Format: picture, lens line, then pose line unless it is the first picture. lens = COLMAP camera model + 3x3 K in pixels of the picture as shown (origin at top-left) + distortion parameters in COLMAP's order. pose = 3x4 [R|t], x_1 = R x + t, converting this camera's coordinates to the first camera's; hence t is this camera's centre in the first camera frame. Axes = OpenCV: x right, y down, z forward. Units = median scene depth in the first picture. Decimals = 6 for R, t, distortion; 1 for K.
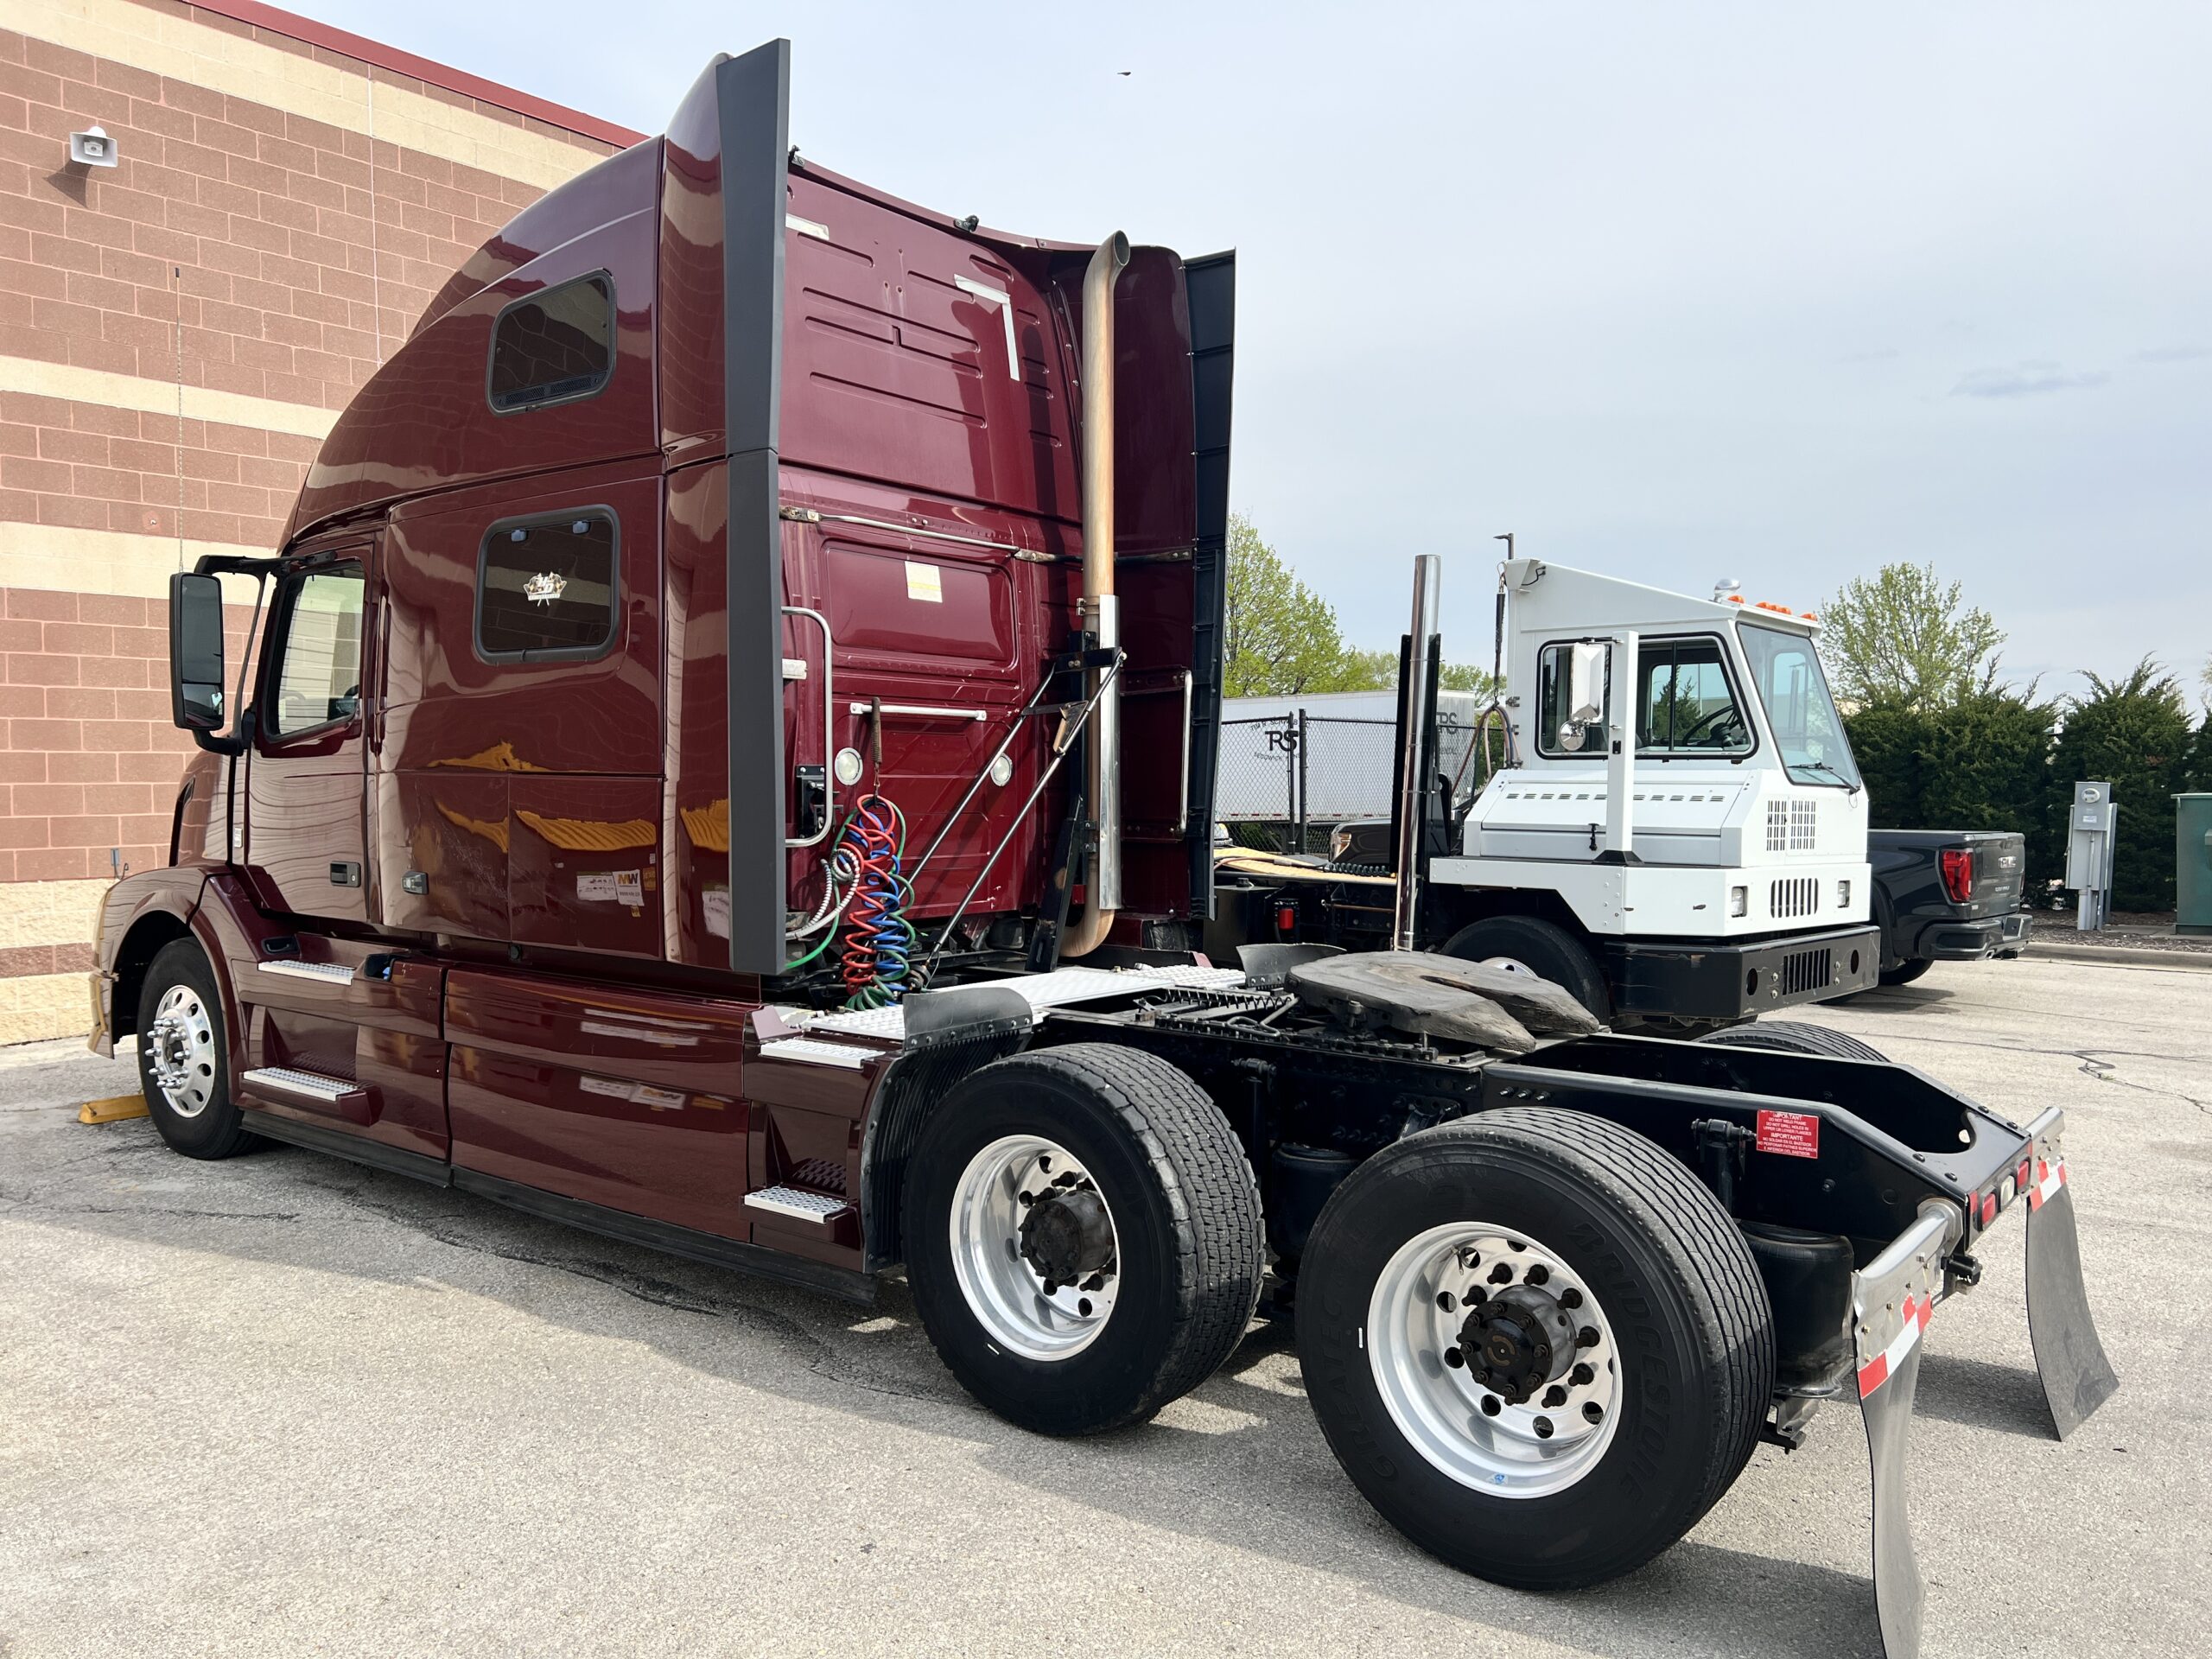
lens RADIAL K [[1703.6, 0, 1108.5], [0, 1703.6, 845.4], [0, 0, 1]] dist [0.039111, -0.018471]
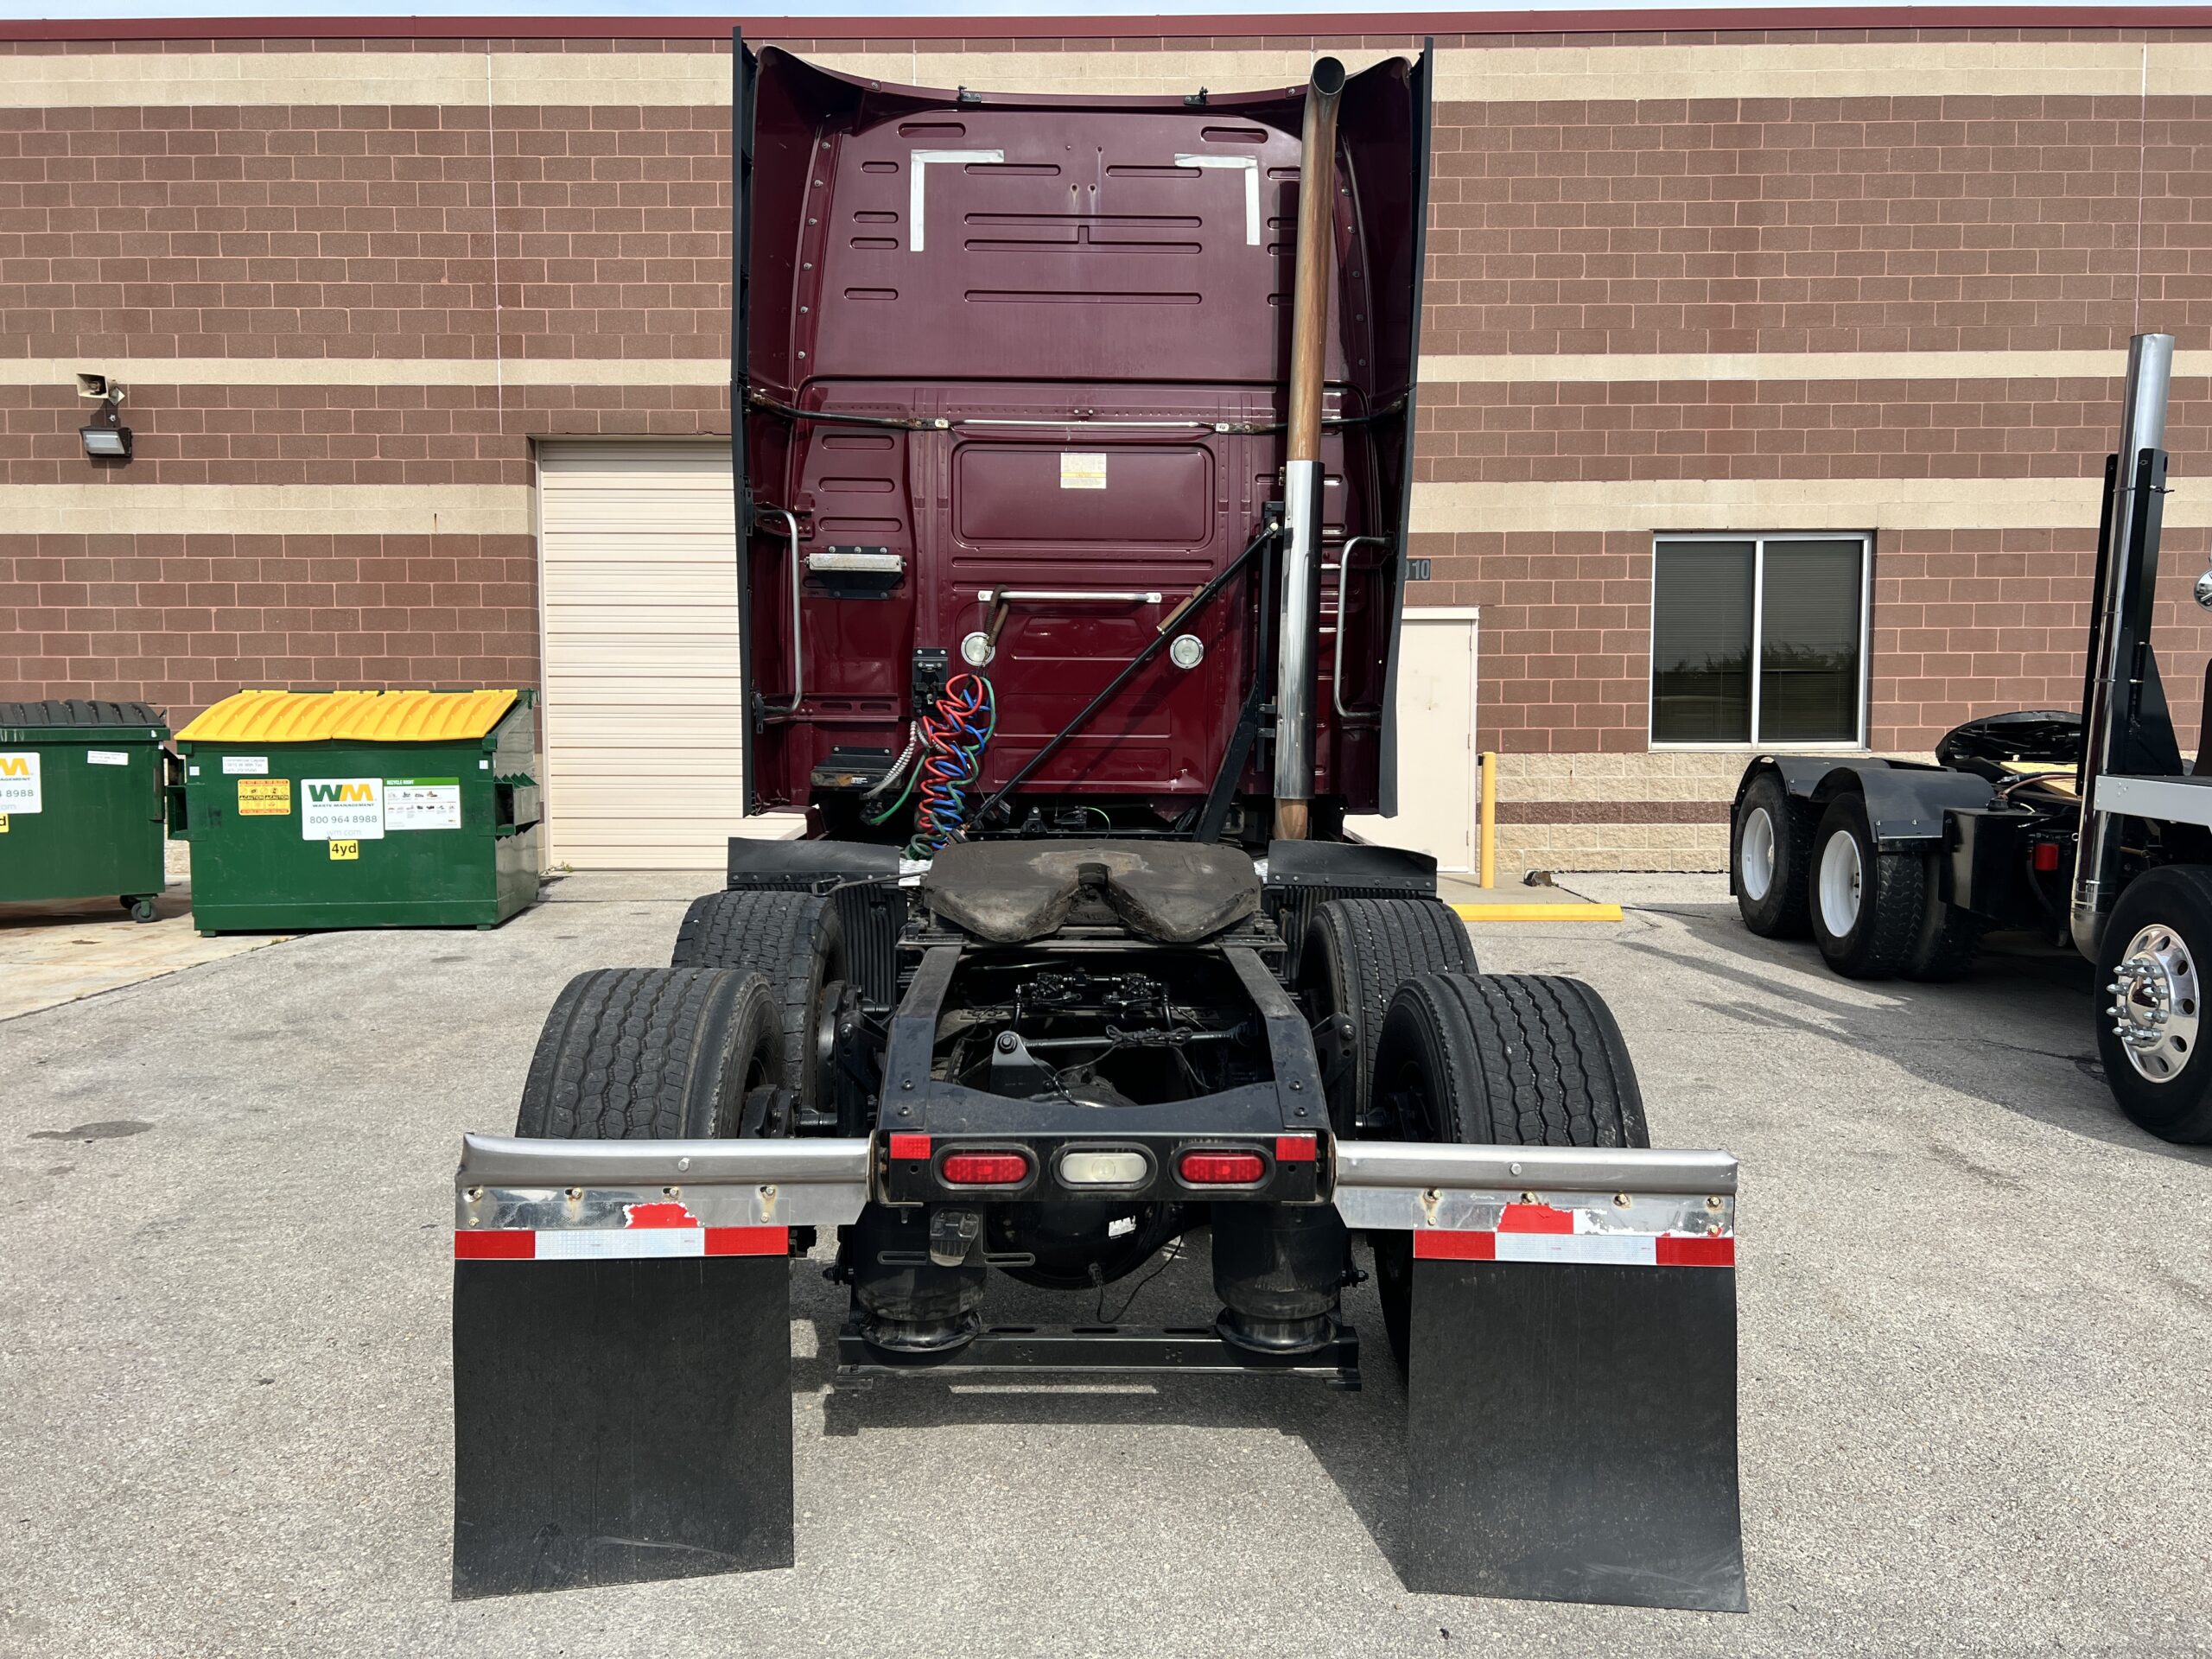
lens RADIAL K [[1703.6, 0, 1106.9], [0, 1703.6, 834.4], [0, 0, 1]] dist [0.039111, -0.018471]
pose [[0.621901, 0.065857, -0.780321, 0.723707], [-0.033290, 0.997780, 0.057678, 0.006470], [0.782388, -0.009893, 0.622713, 0.357670]]
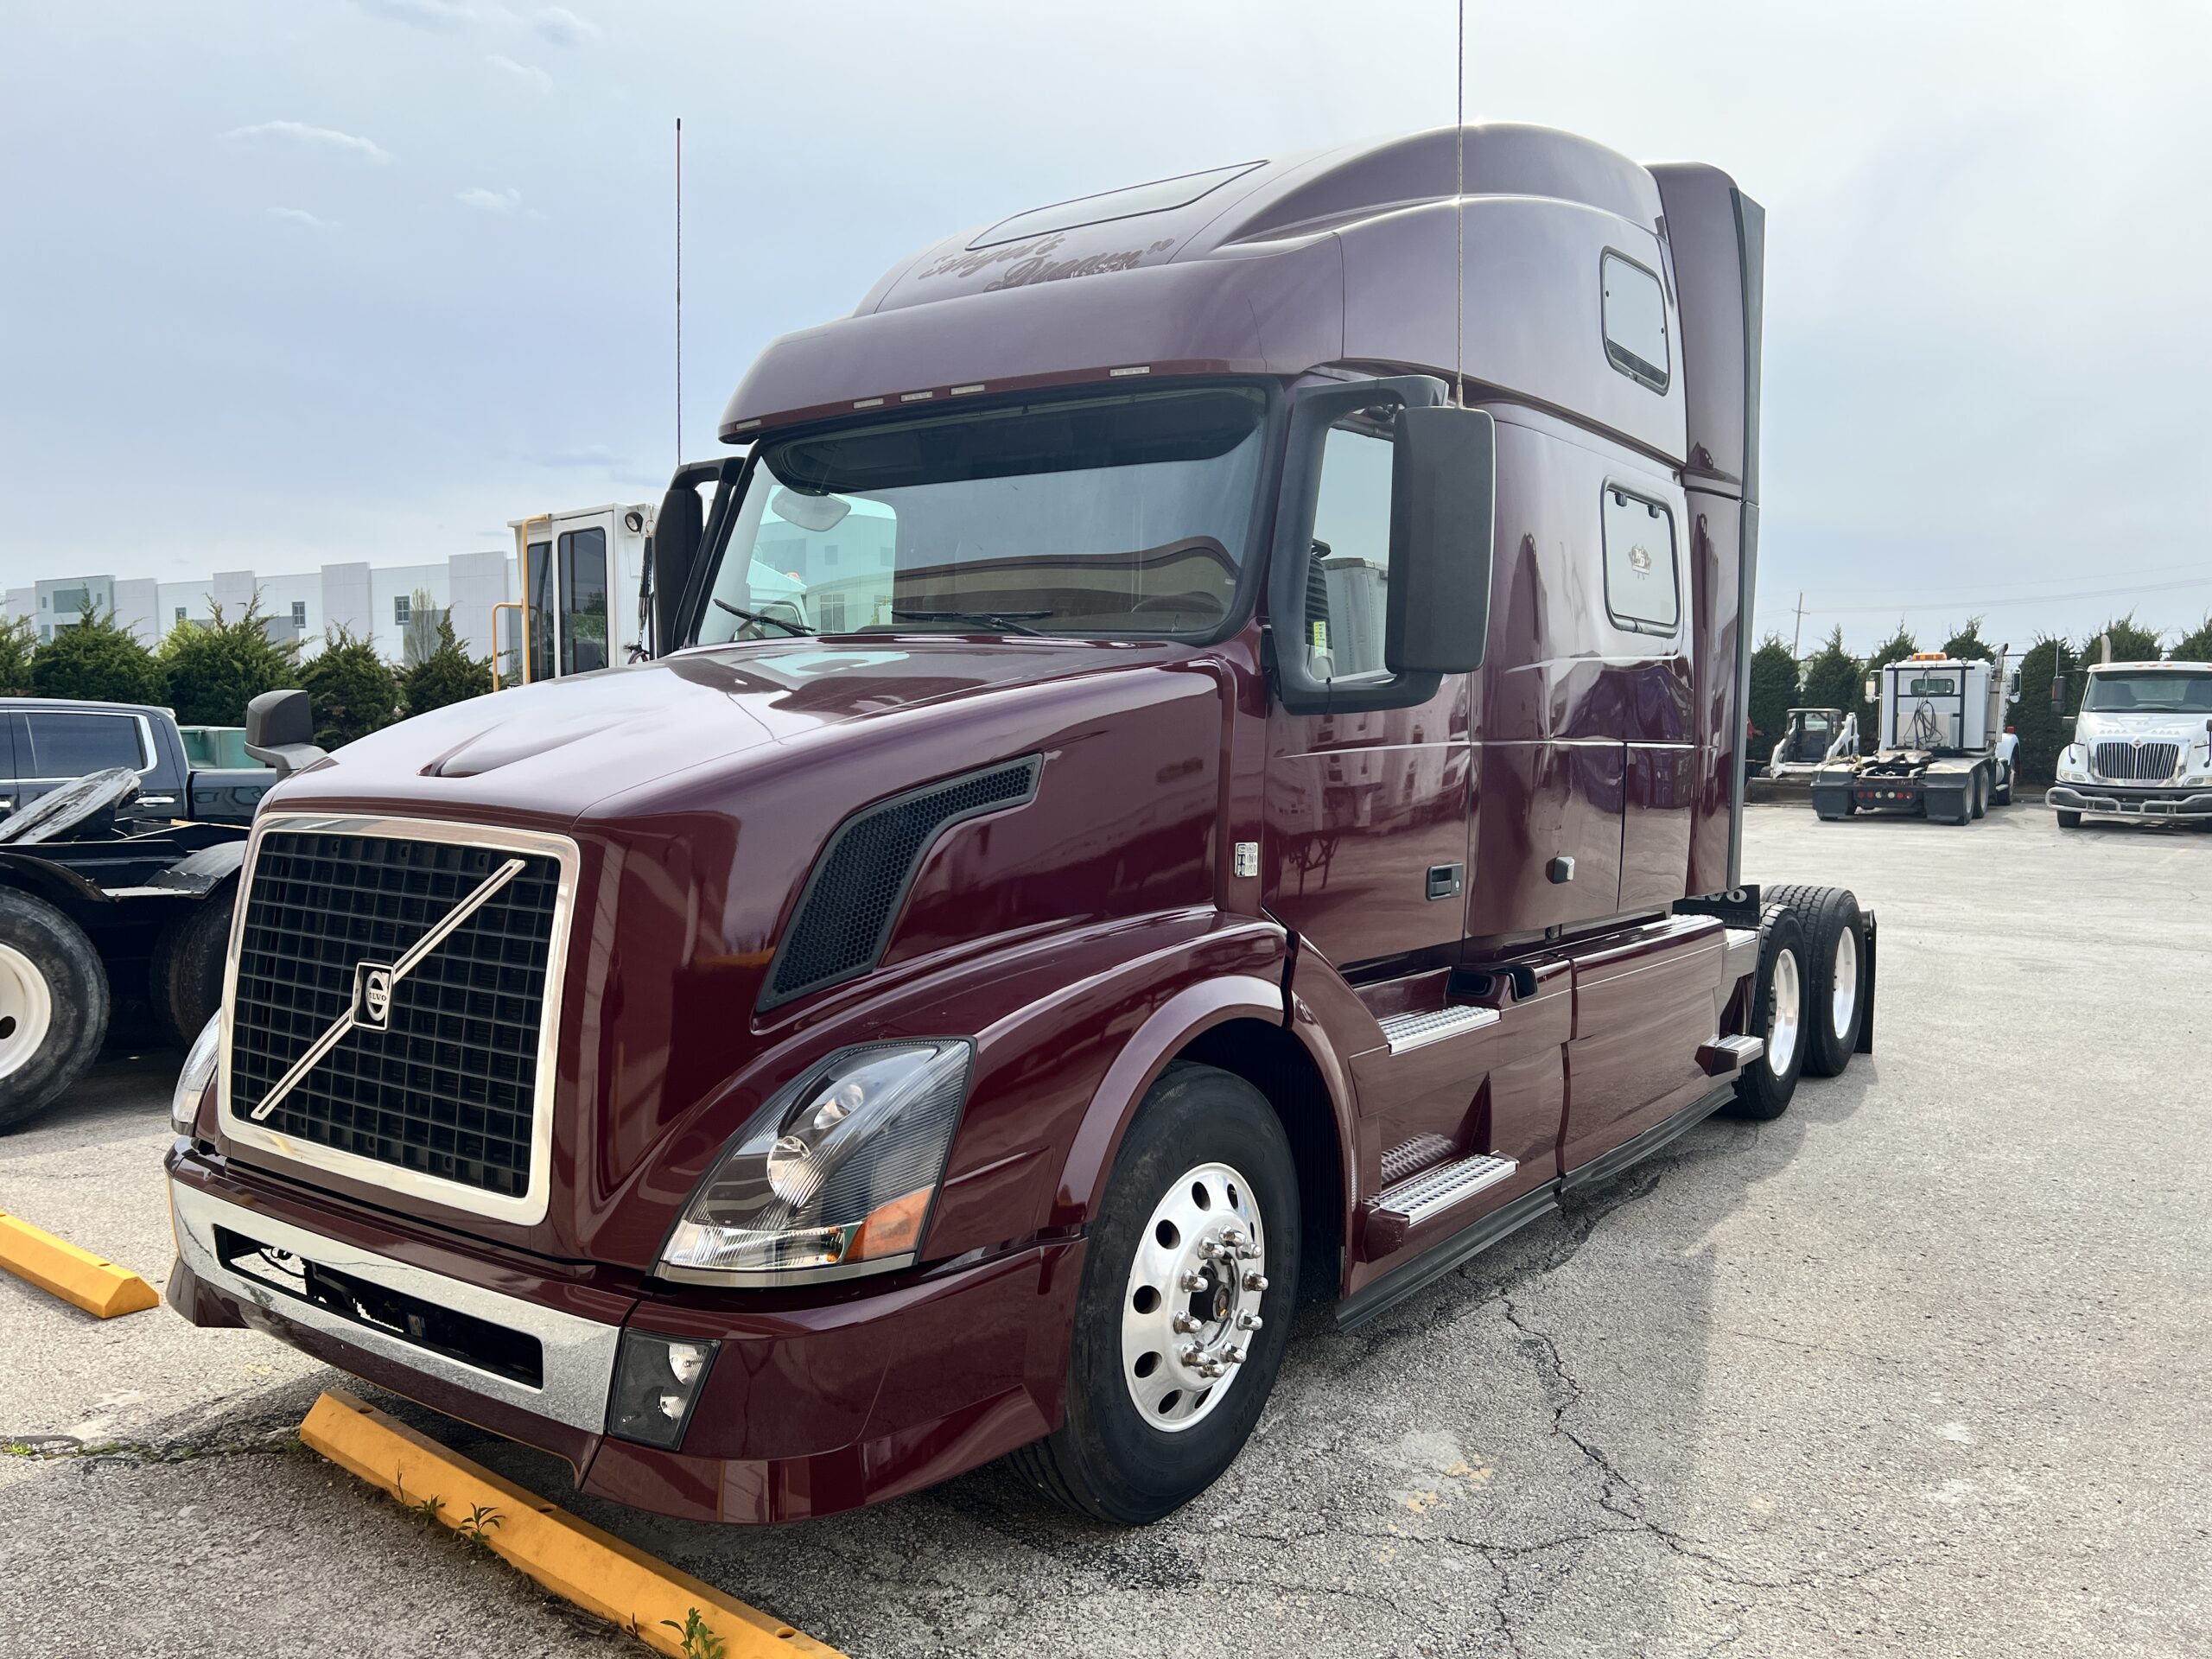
lens RADIAL K [[1703.6, 0, 1087.1], [0, 1703.6, 820.6], [0, 0, 1]] dist [0.039111, -0.018471]
pose [[-0.048265, -0.064401, 0.996756, -1.286498], [0.030554, 0.997357, 0.065919, -0.069459], [-0.998367, 0.033636, -0.046170, 1.313988]]
